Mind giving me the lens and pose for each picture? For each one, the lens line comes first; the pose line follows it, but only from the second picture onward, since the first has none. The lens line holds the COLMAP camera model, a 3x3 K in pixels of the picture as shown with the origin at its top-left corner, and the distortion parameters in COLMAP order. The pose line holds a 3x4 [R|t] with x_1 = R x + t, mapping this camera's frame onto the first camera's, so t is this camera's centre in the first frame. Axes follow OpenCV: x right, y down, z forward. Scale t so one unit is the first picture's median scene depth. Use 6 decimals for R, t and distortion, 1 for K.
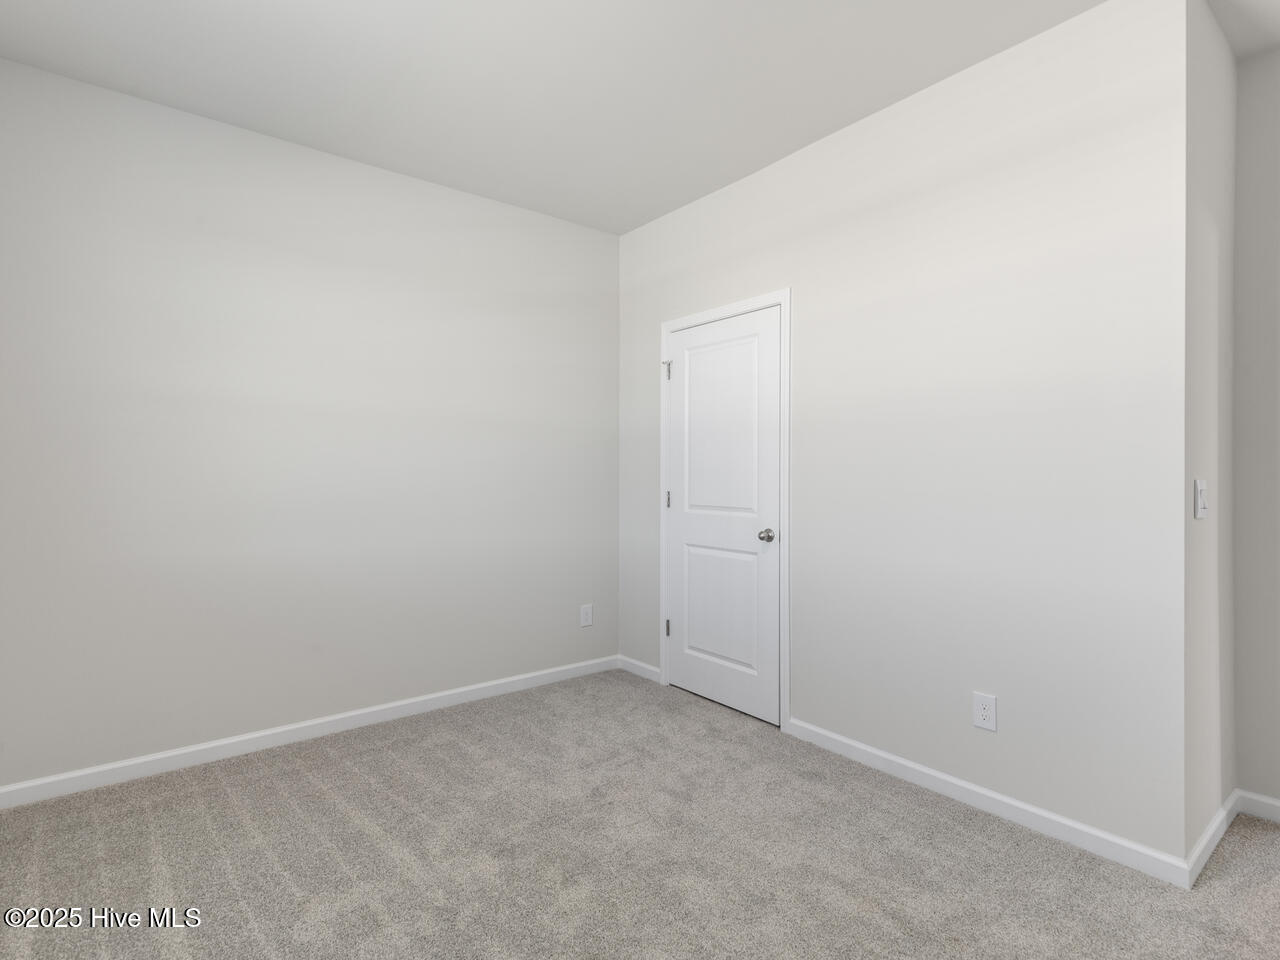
lens RADIAL K [[651.1, 0, 640.0], [0, 651.1, 477.3], [0, 0, 1]] dist [0.007758, -0.001309]
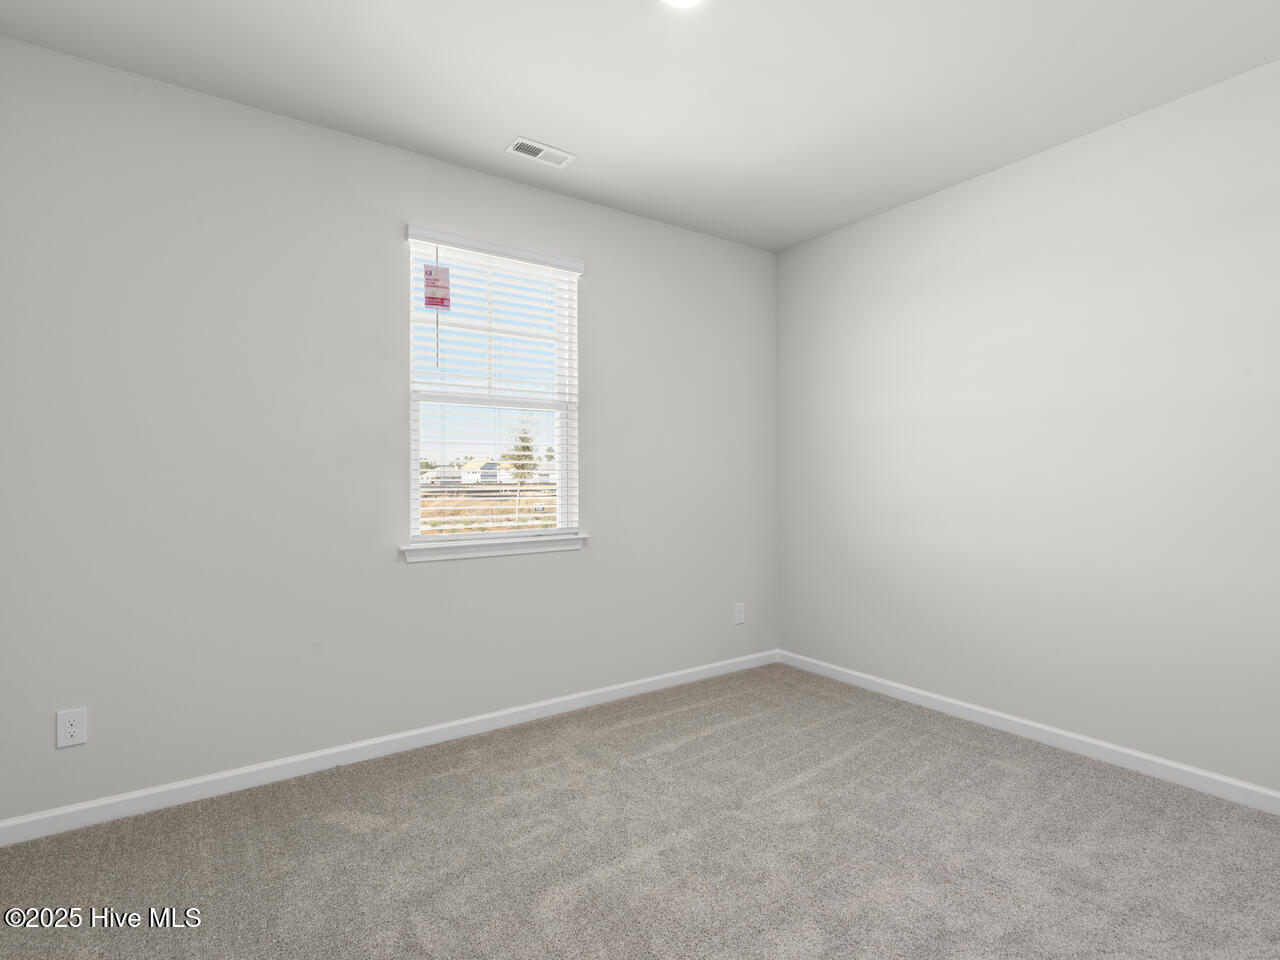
lens RADIAL K [[651.1, 0, 640.0], [0, 651.1, 477.3], [0, 0, 1]] dist [0.007758, -0.001309]
pose [[-0.055951, -0.001868, -0.998432, 0.801325], [0.001080, 0.999998, -0.001931, -0.006700], [0.998433, -0.001186, -0.055949, 0.662347]]
